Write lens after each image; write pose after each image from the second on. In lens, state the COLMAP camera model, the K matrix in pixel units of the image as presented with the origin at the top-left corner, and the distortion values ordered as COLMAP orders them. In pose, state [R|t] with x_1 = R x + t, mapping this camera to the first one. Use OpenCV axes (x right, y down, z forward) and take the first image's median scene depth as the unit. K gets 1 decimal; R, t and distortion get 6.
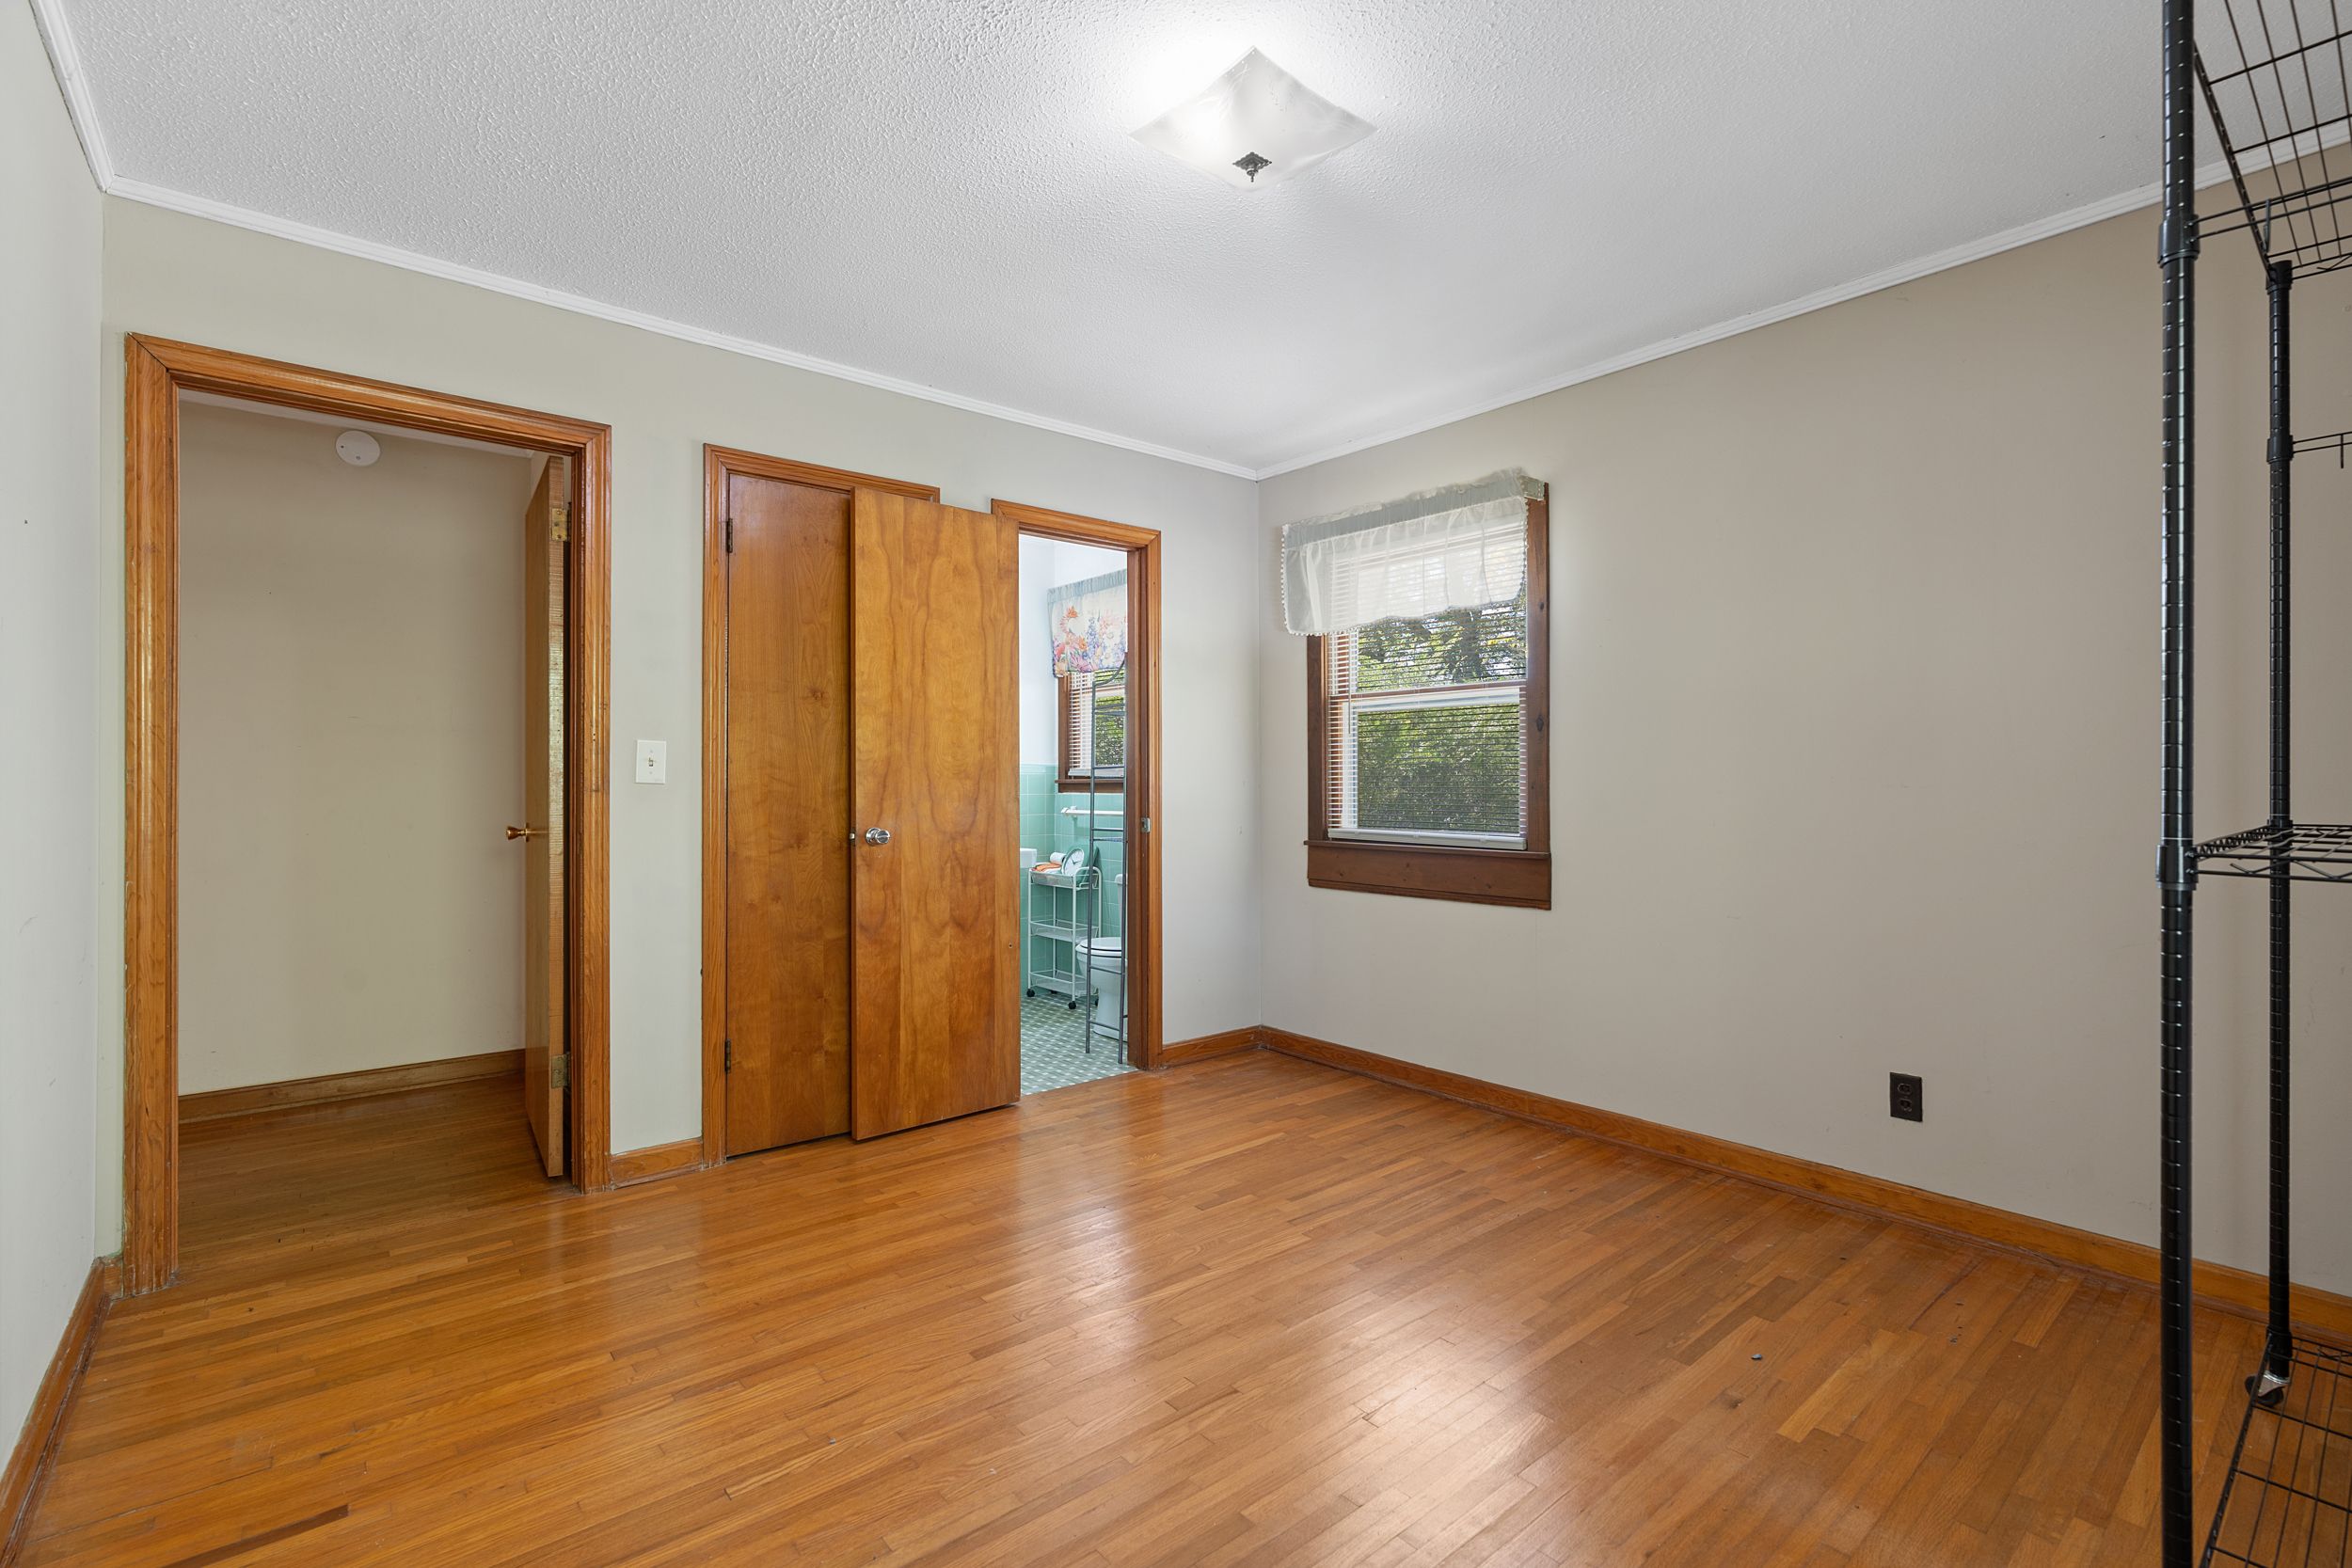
lens RADIAL K [[1063.9, 0, 1184.3], [0, 1063.9, 788.4], [0, 0, 1]] dist [0.001344, -0.000146]
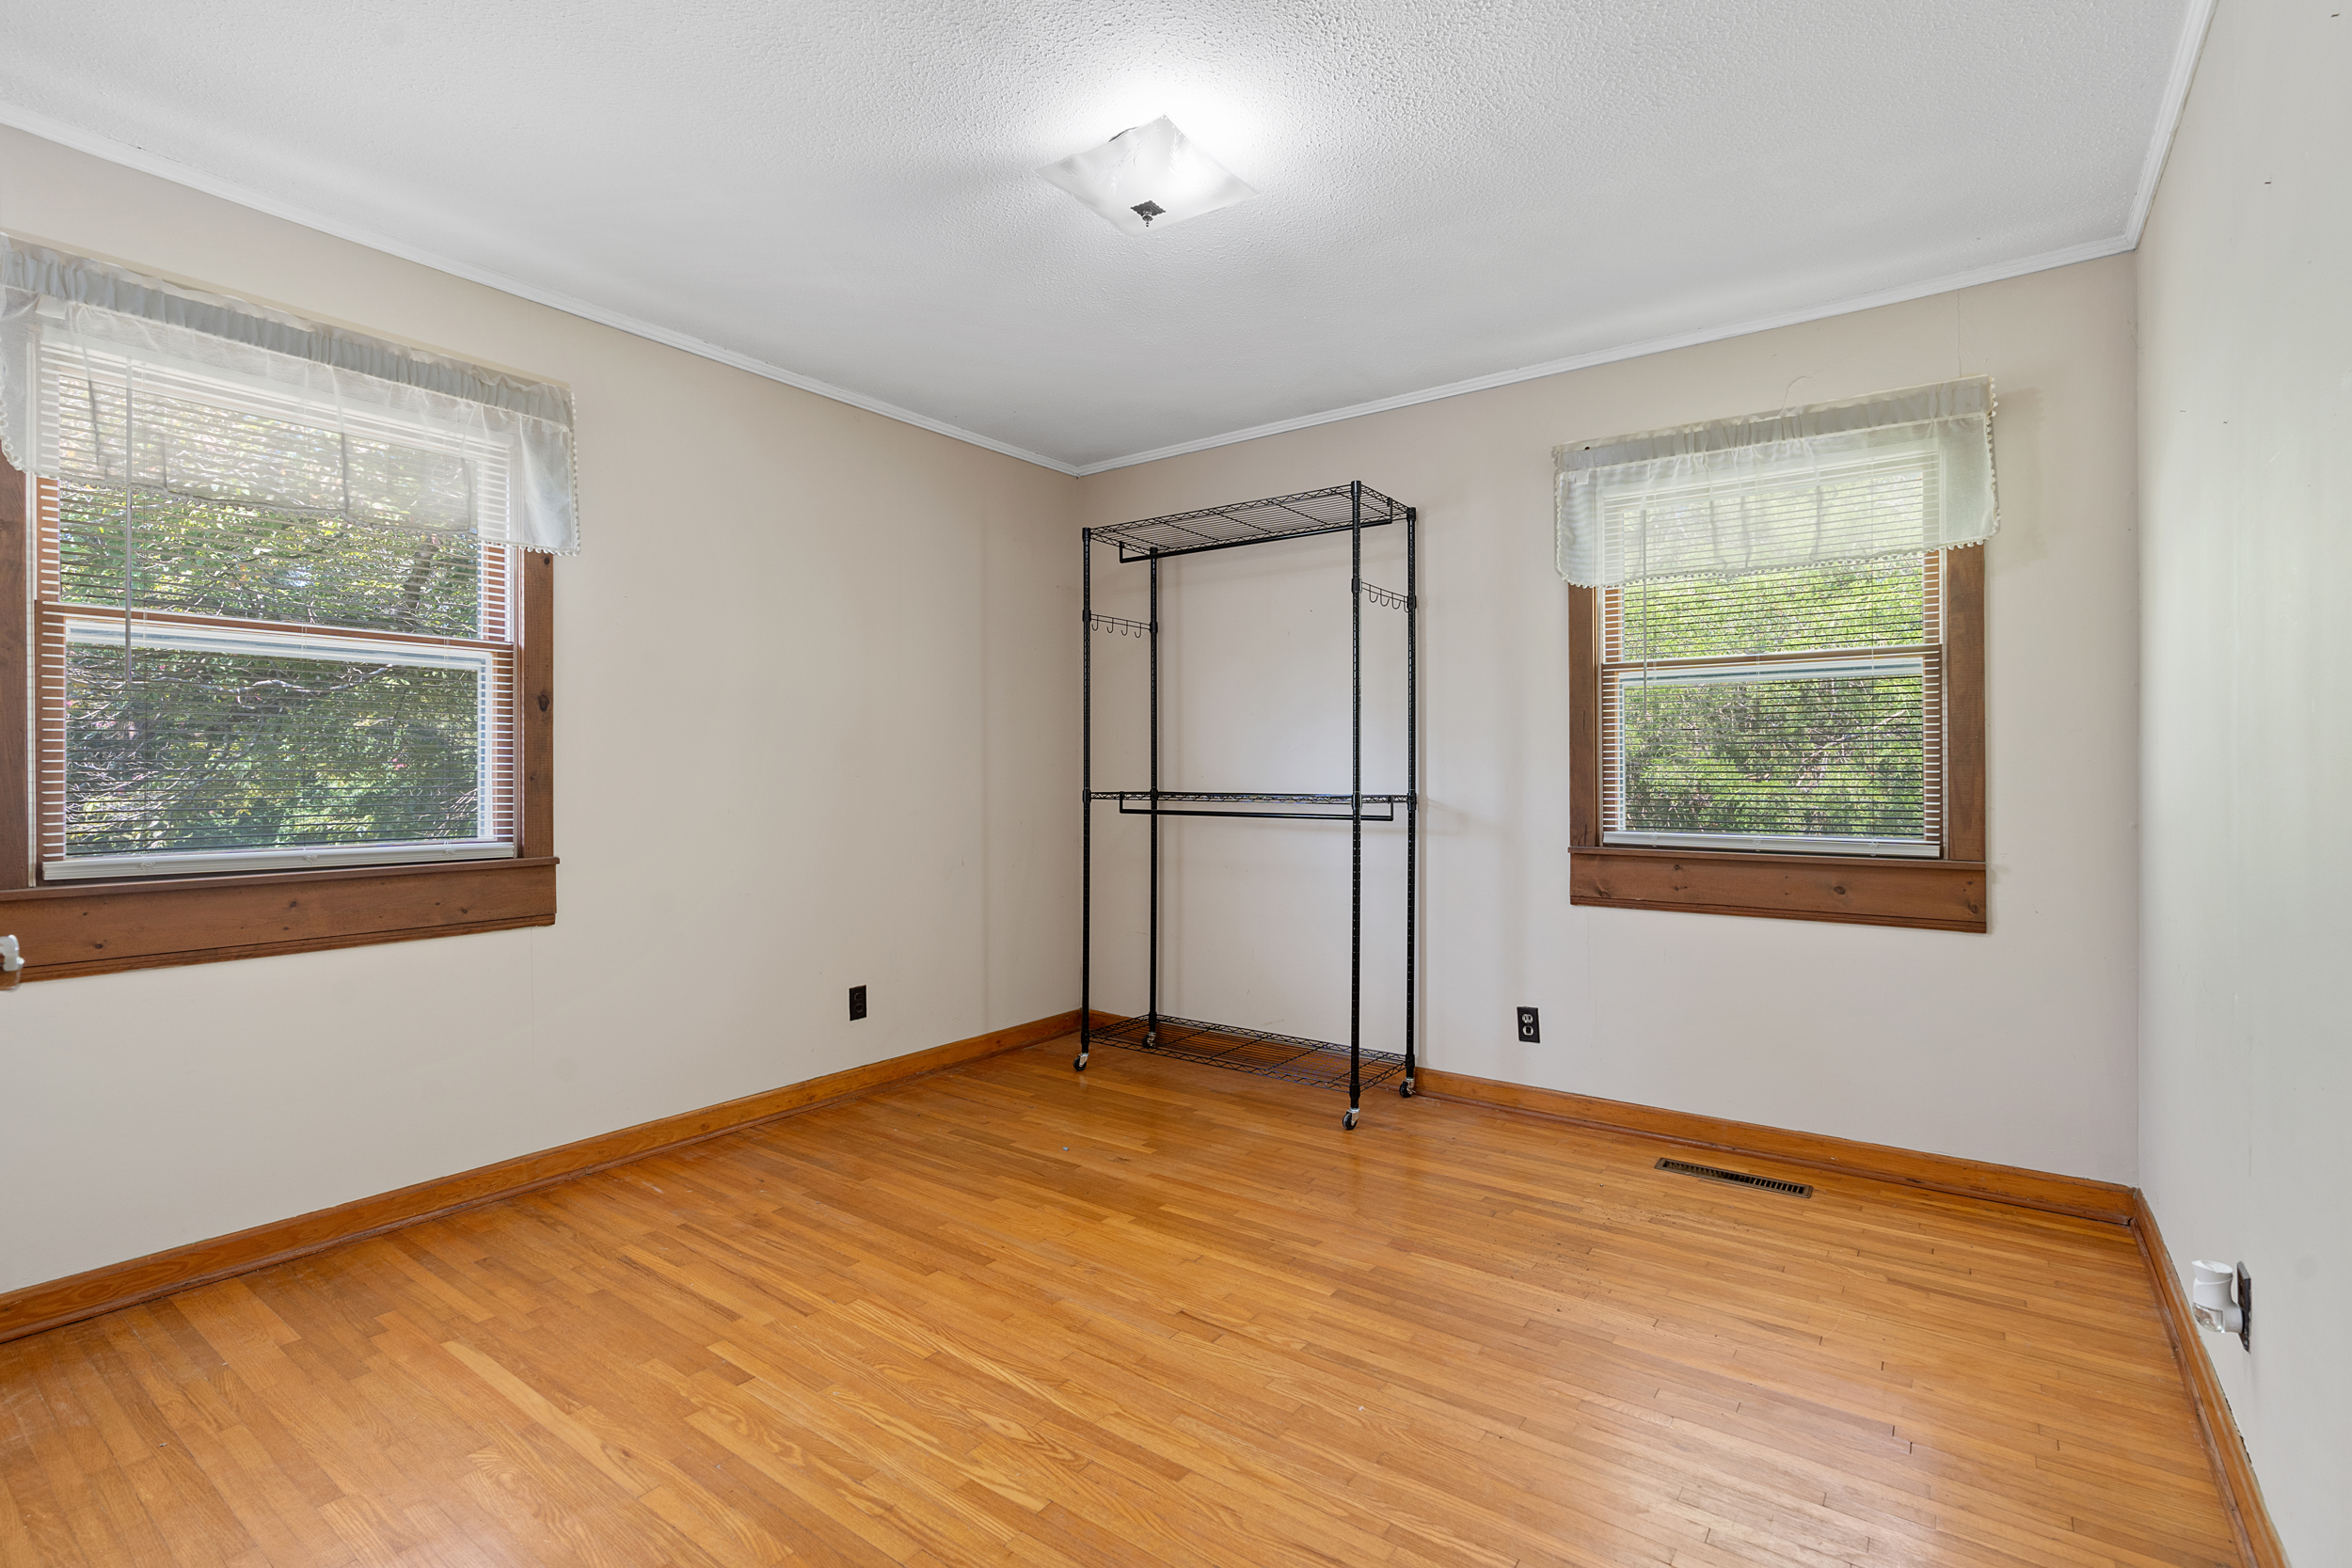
lens RADIAL K [[1063.9, 0, 1190.0], [0, 1063.9, 774.8], [0, 0, 1]] dist [0.001344, -0.000146]
pose [[-0.239440, 0.004038, 0.970903, -0.594898], [0.007110, 0.999972, -0.002406, 0.001707], [-0.970885, 0.006327, -0.239462, 0.715398]]
